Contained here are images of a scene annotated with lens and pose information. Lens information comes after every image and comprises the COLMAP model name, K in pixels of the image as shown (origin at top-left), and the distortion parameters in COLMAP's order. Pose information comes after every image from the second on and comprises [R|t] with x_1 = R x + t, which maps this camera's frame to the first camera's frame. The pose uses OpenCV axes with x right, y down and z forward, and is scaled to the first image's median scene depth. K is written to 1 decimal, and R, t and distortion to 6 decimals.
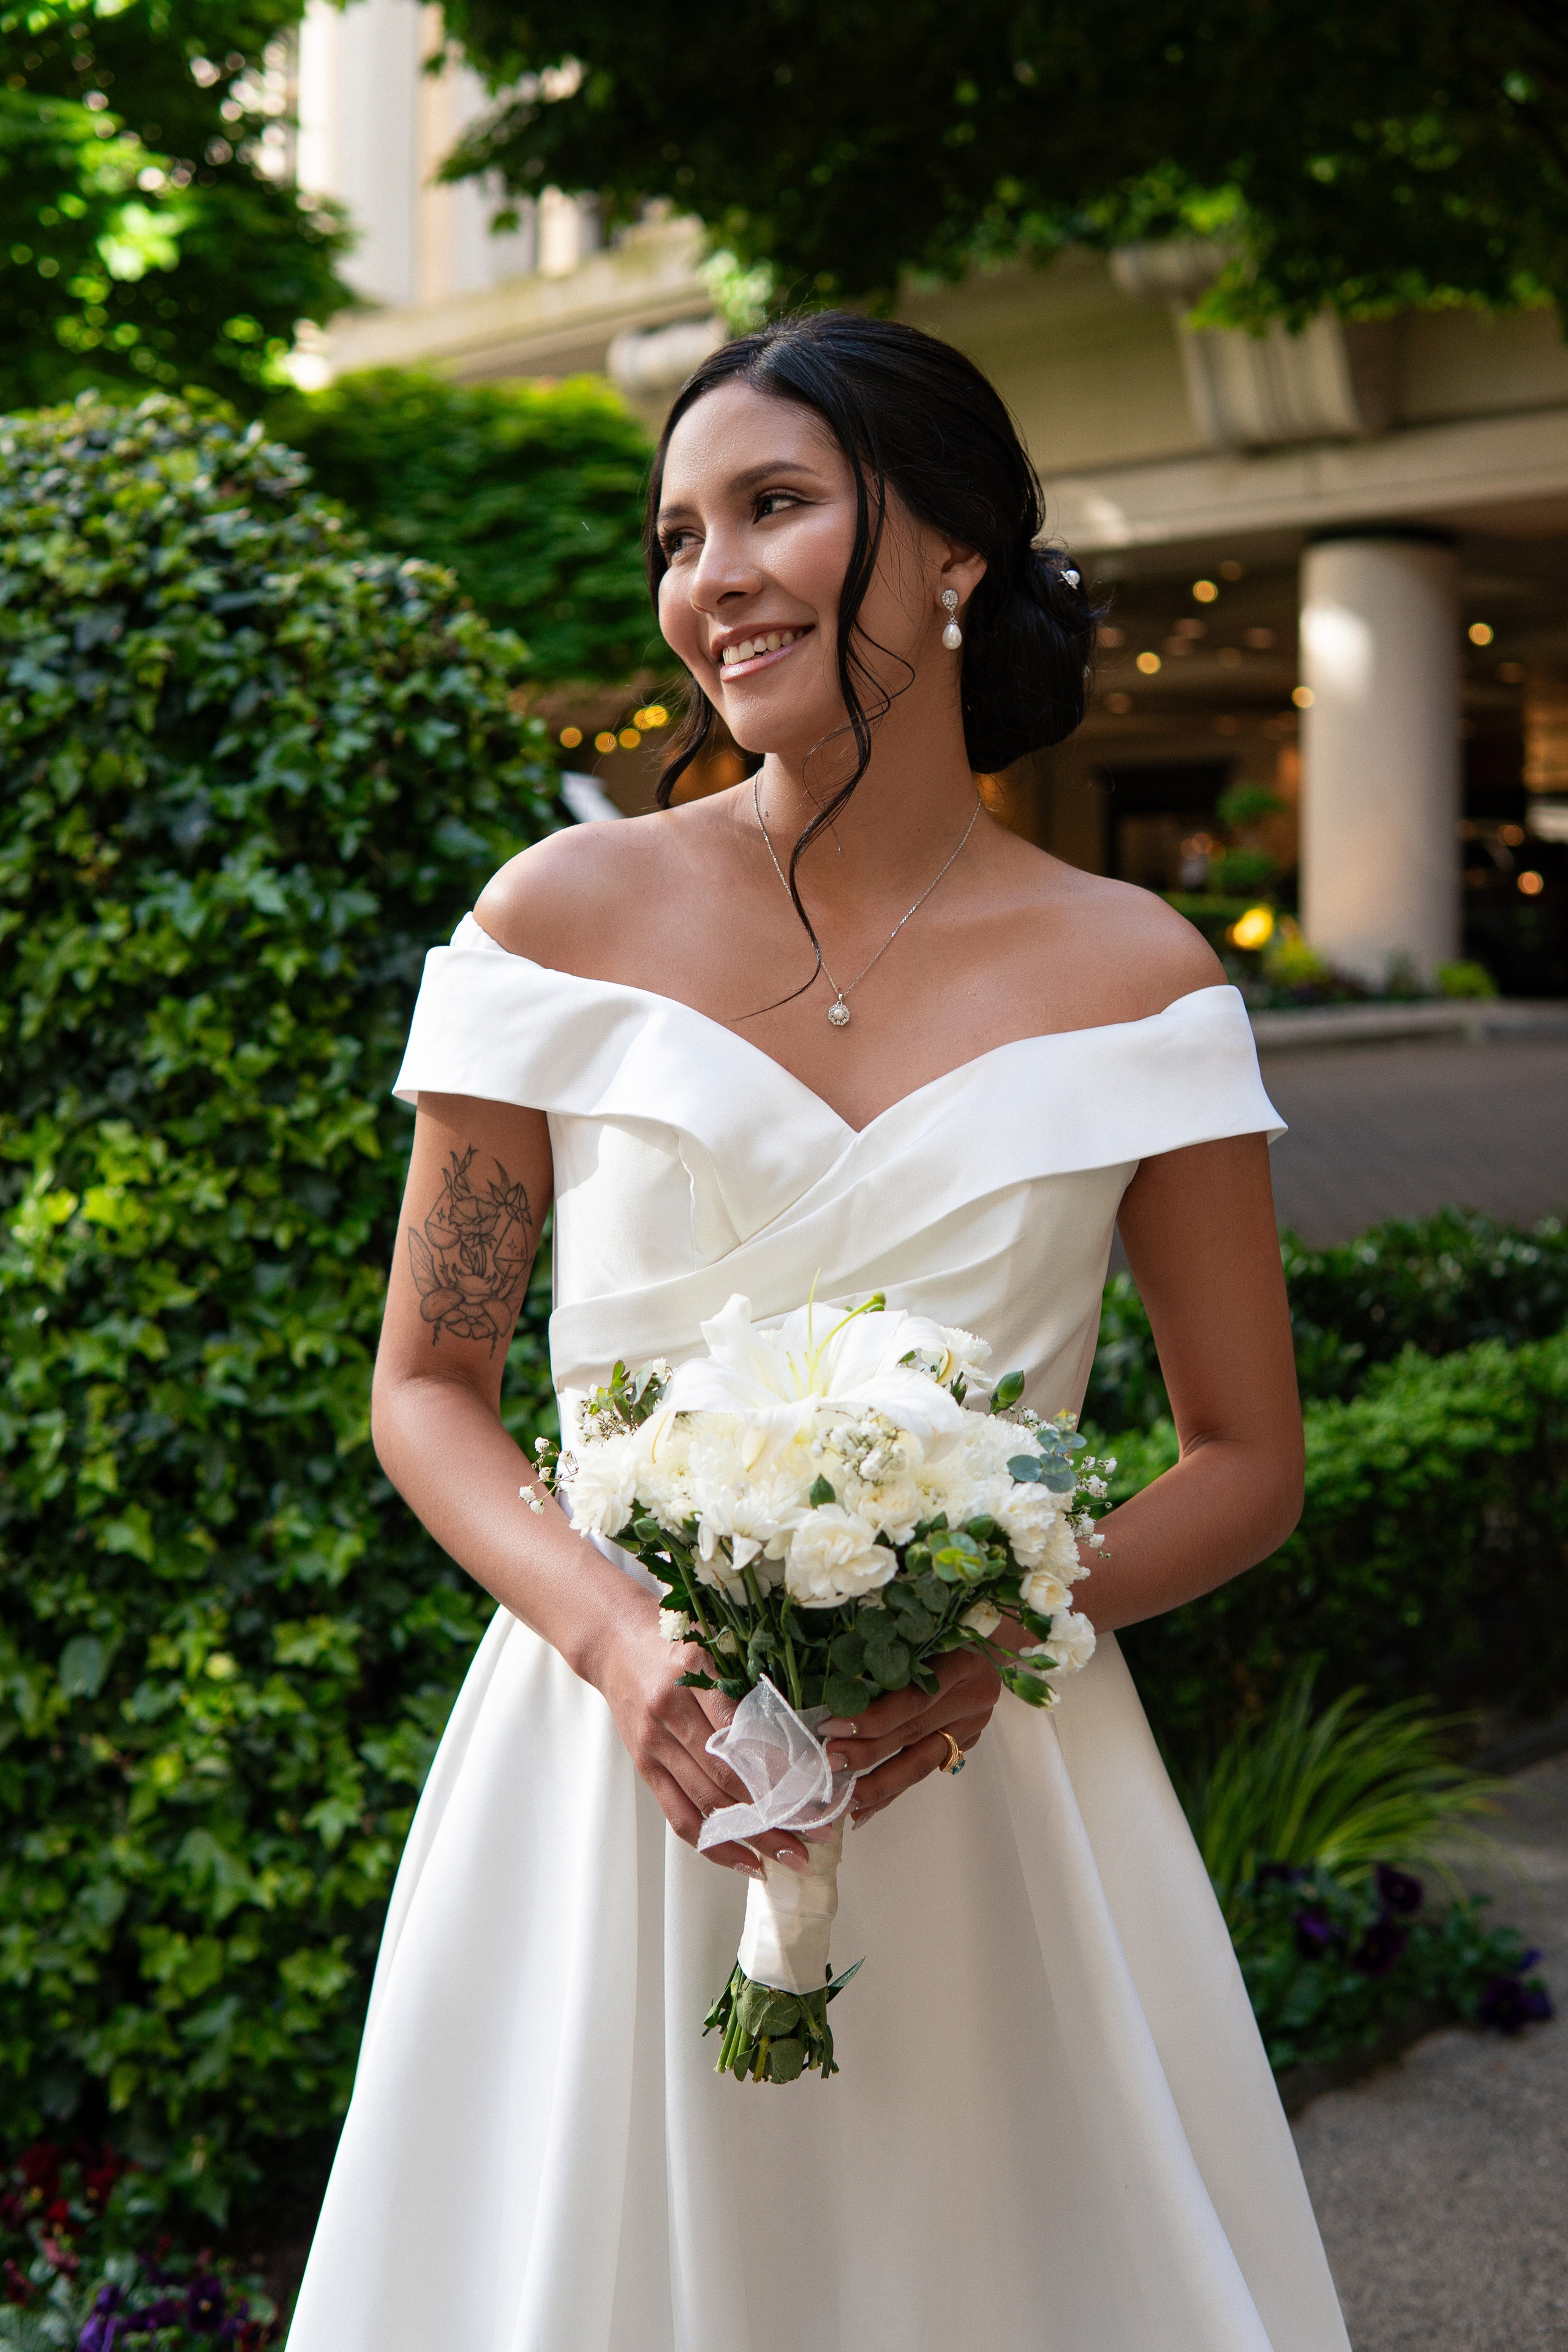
lens RADIAL K [[3121.3, 0, 784.0], [0, 3121.3, 1176.0], [0, 0, 1]] dist [-0.168369, -0.090986]
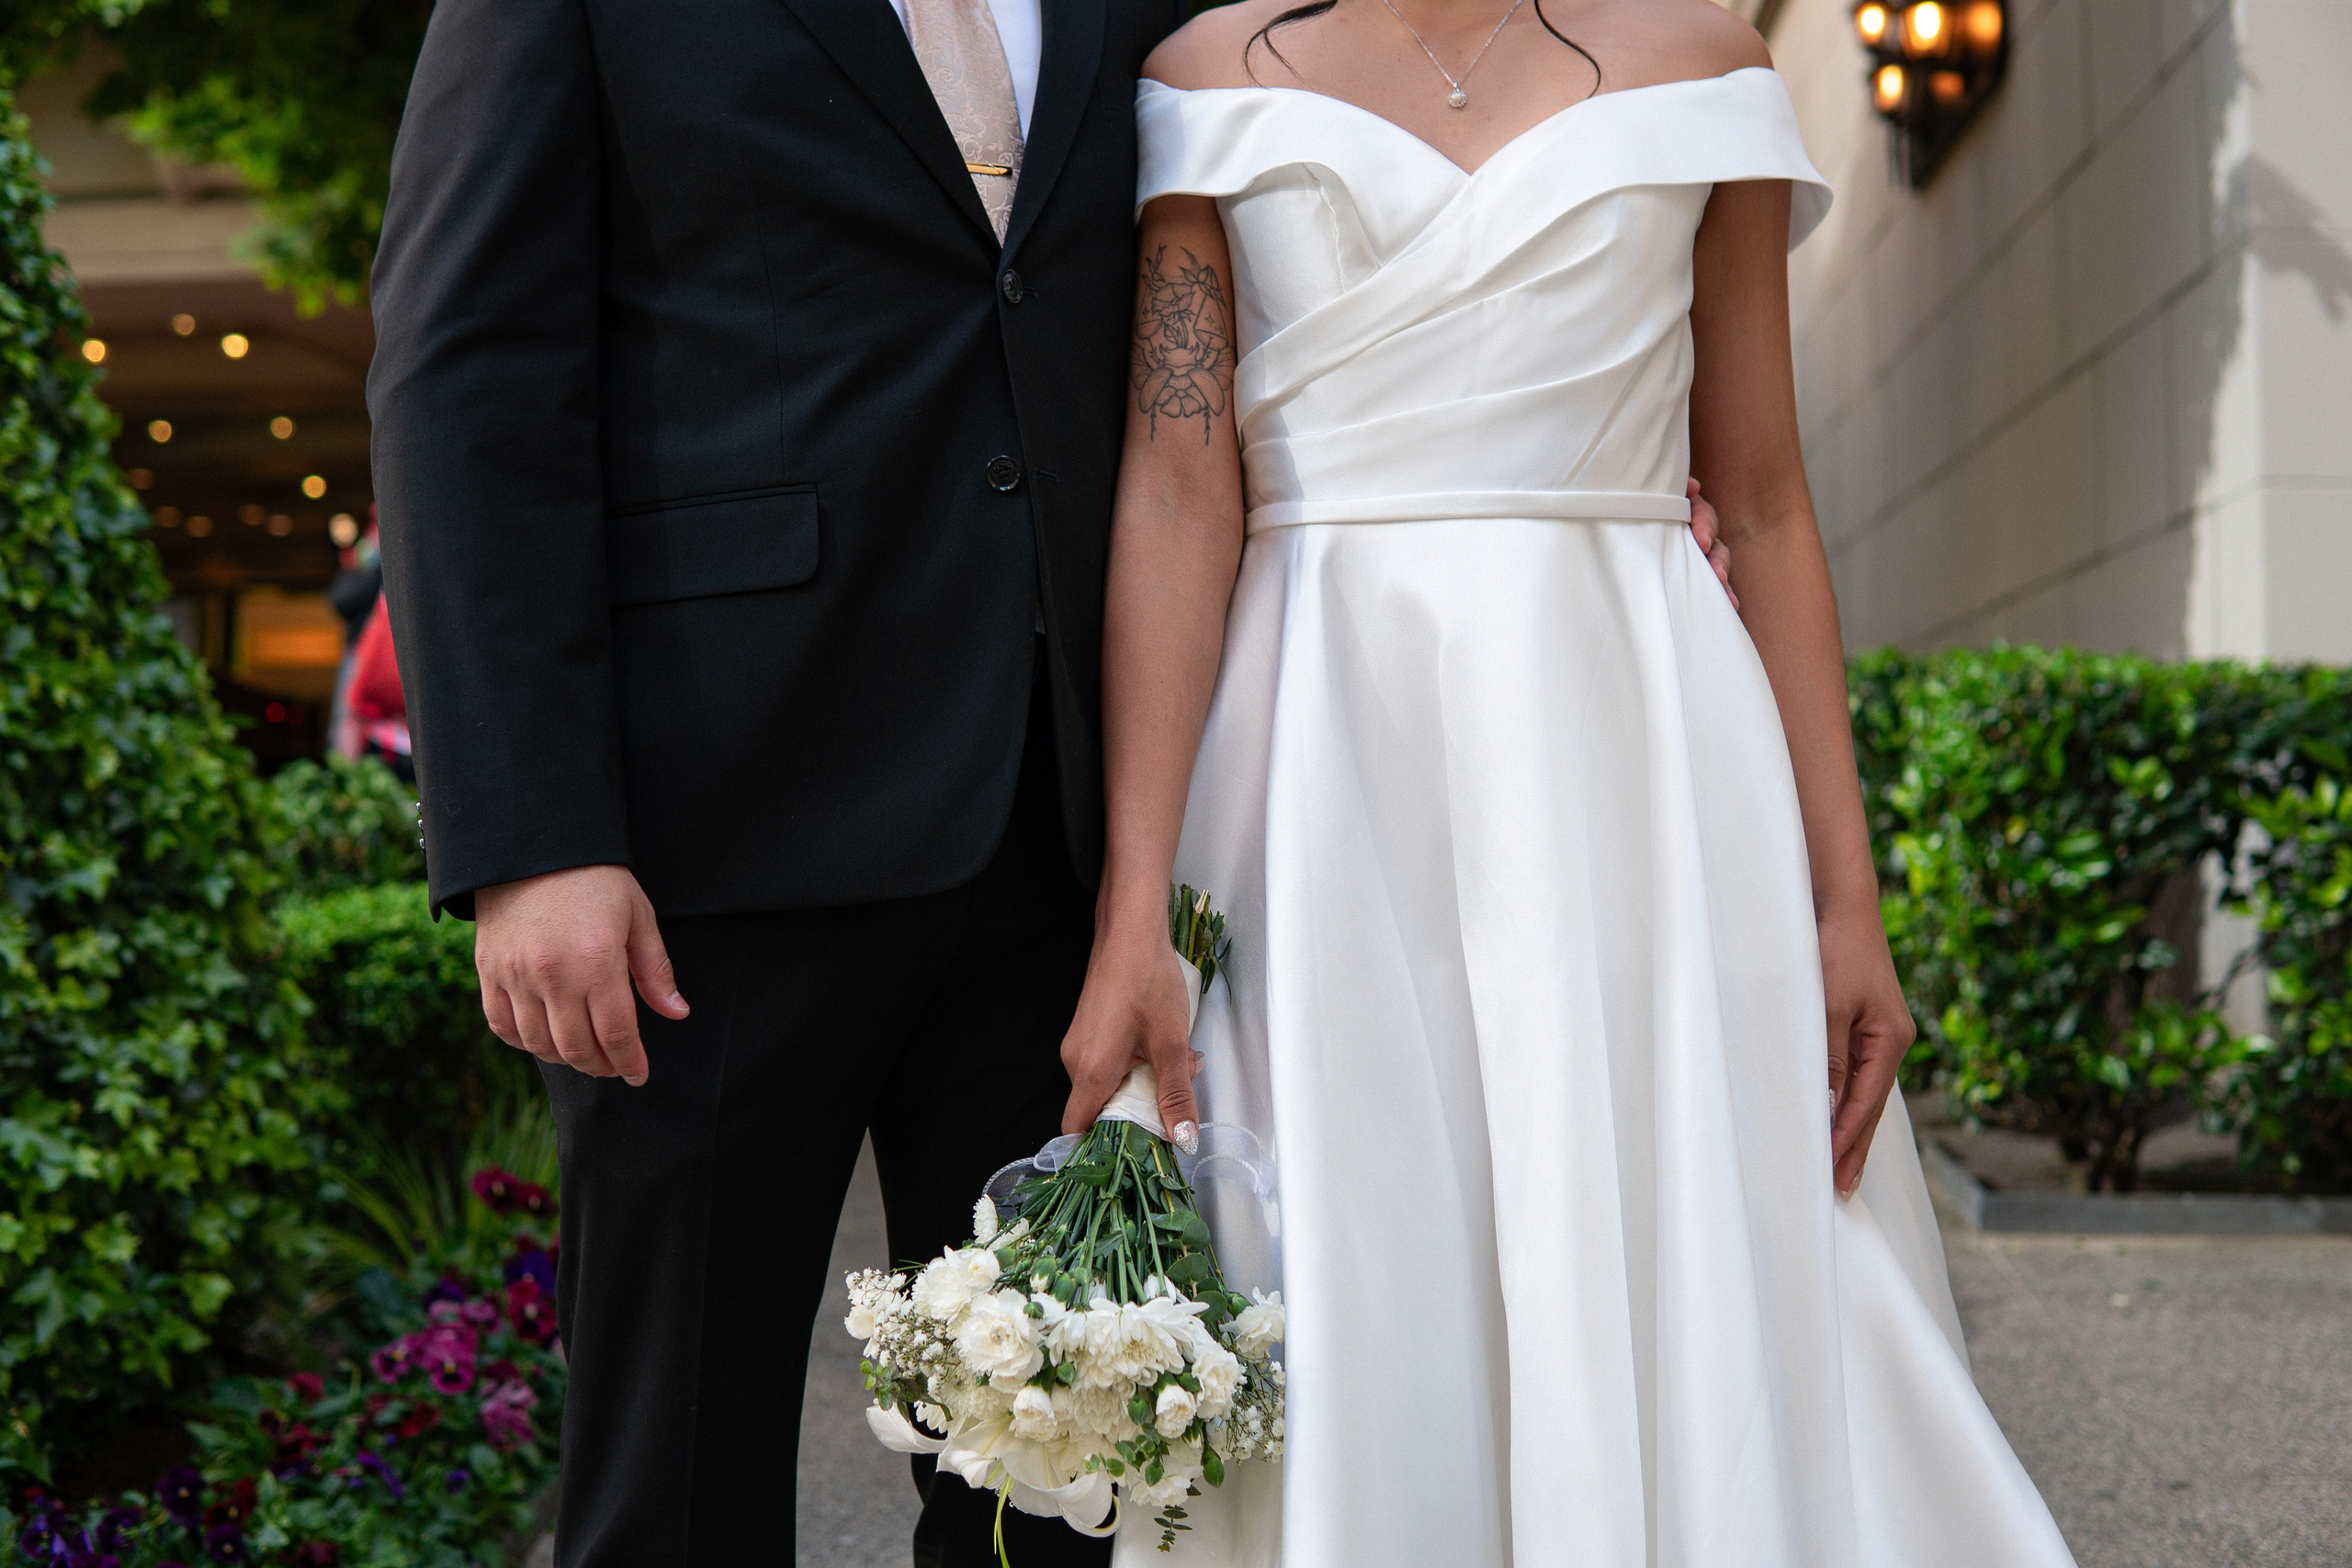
lens RADIAL K [[3193.5, 0, 1176.0], [0, 3193.5, 784.0], [0, 0, 1]] dist [-0.201414, -0.020481]
pose [[0.729009, 0.015623, 0.684325, -0.617235], [0.046920, 0.996248, -0.072727, 0.185000], [-0.682894, 0.085127, 0.725541, -0.091901]]
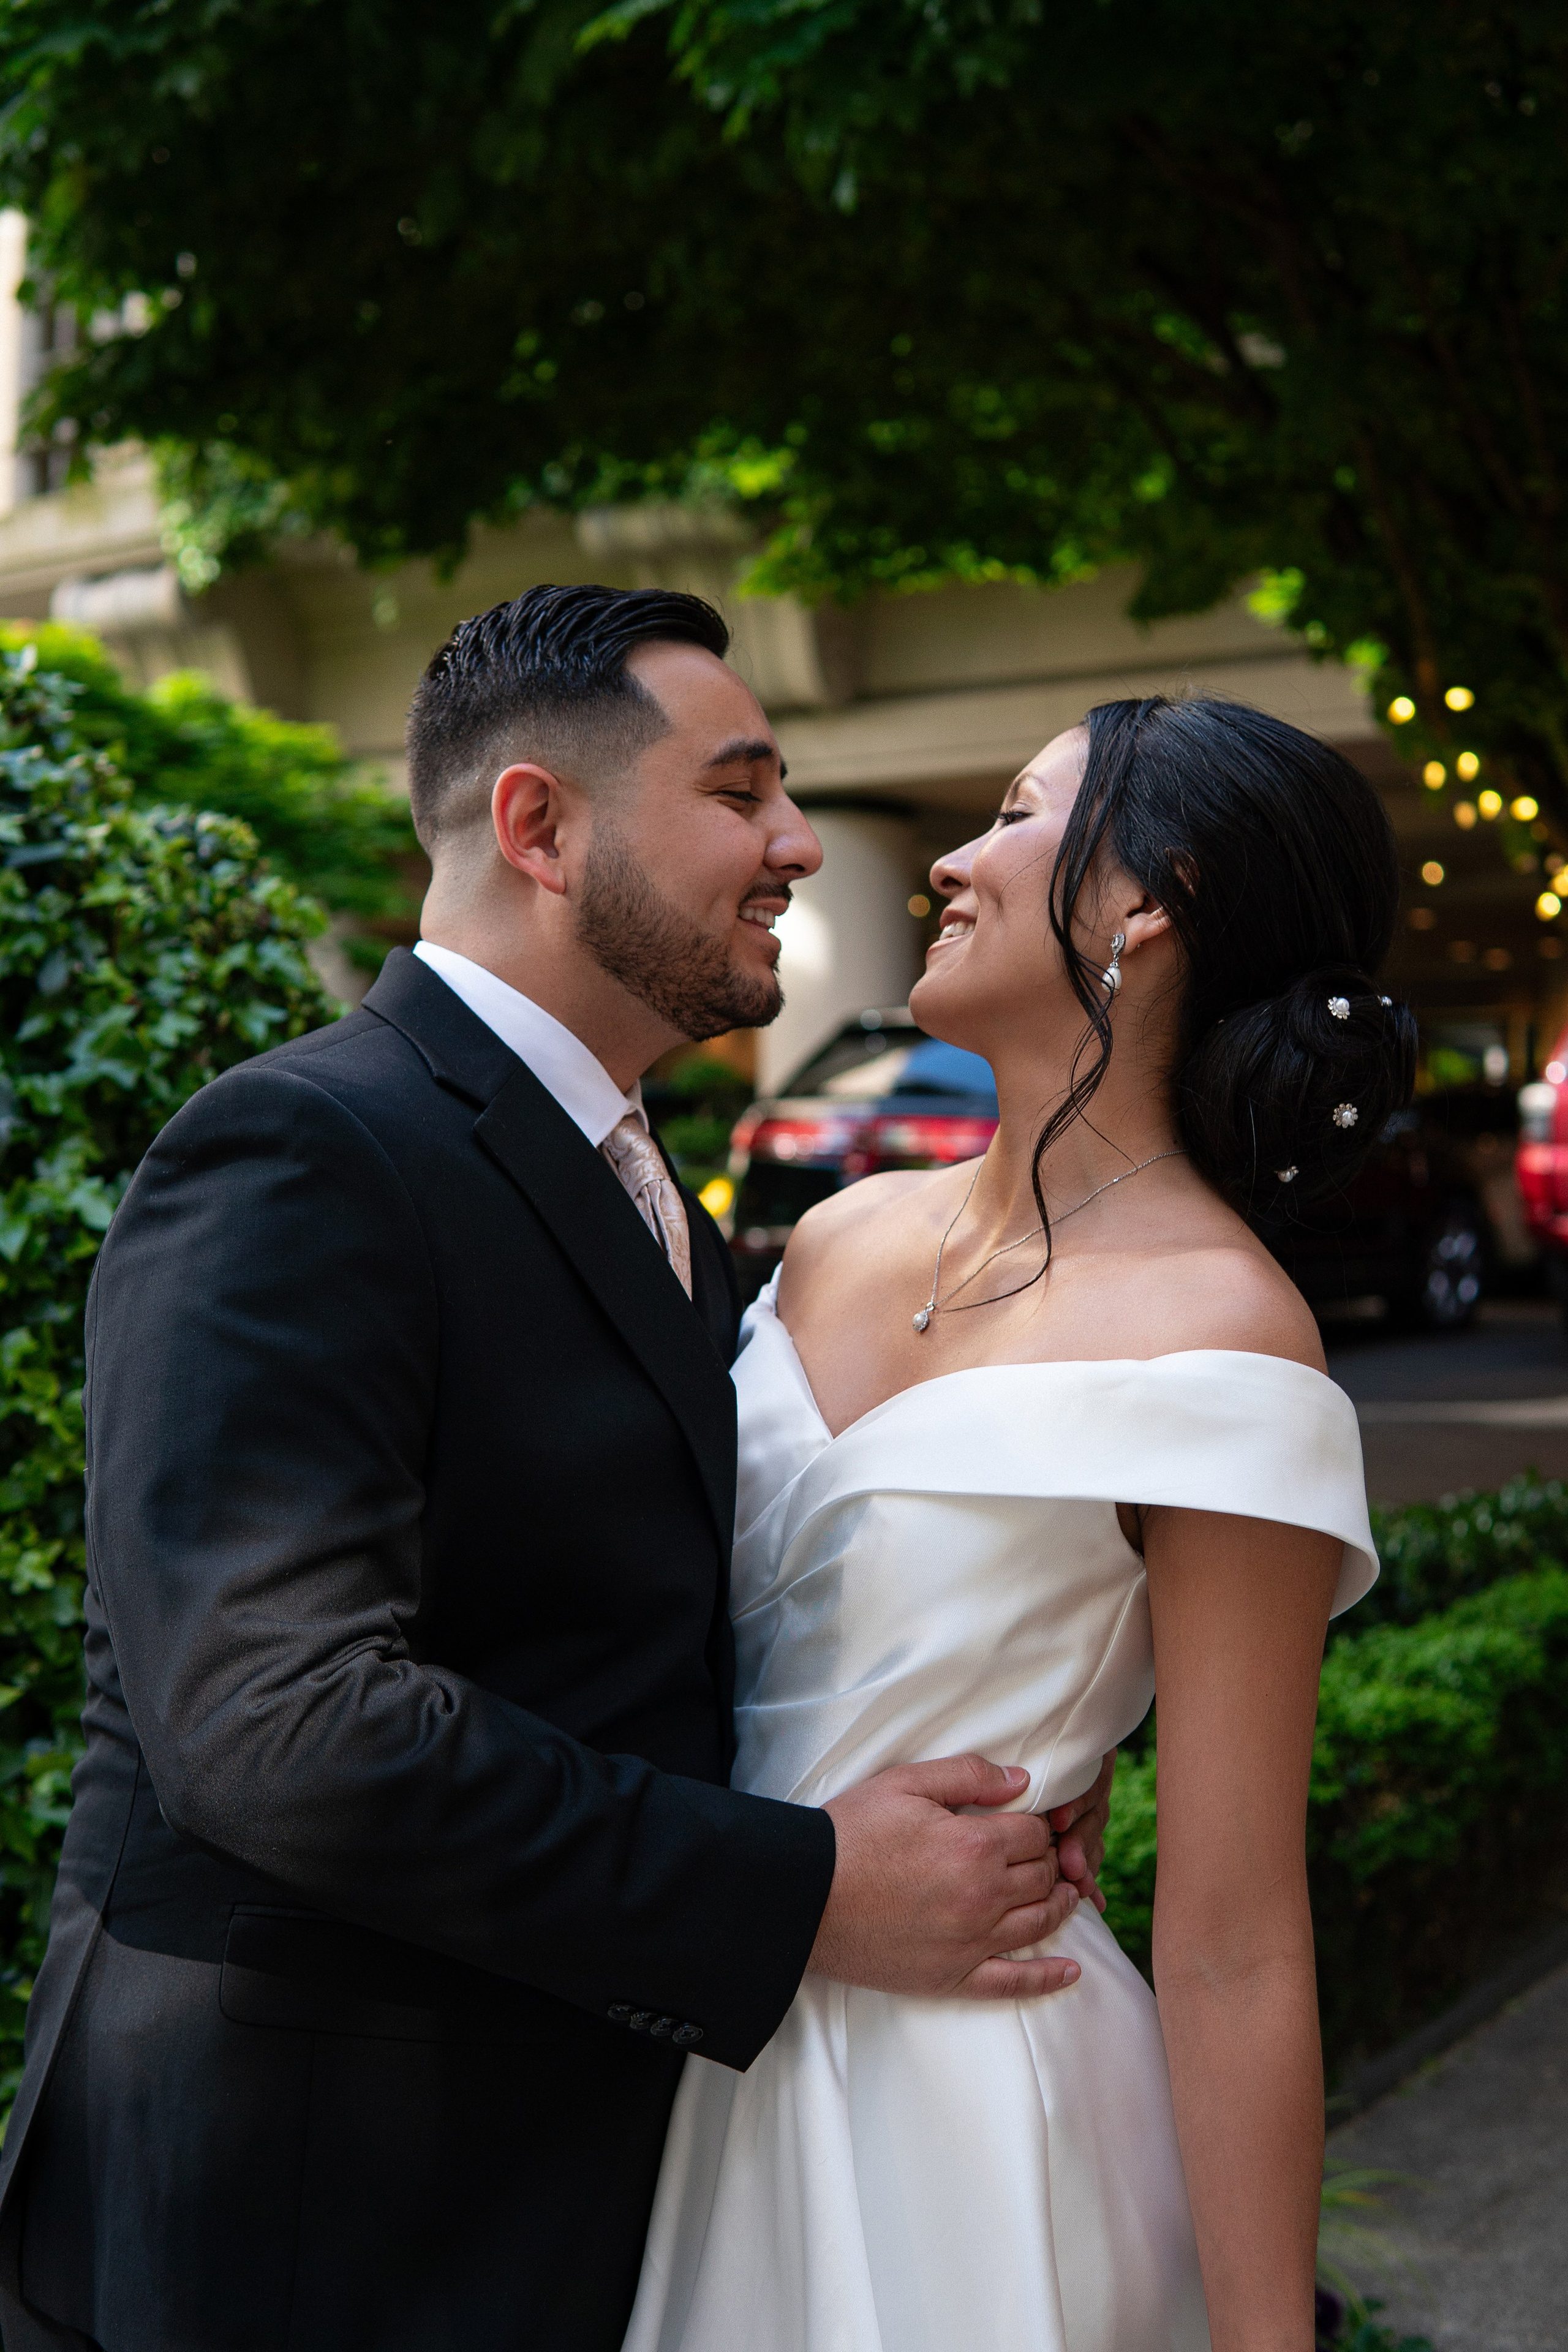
lens RADIAL K [[3132.2, 0, 784.0], [0, 3132.2, 1176.0], [0, 0, 1]] dist [-0.160258, -0.152412]
pose [[0.980155, 0.011348, 0.197909, -0.149318], [0.005295, 0.996505, -0.083365, -0.028469], [-0.198164, 0.082758, 0.976669, 0.147085]]
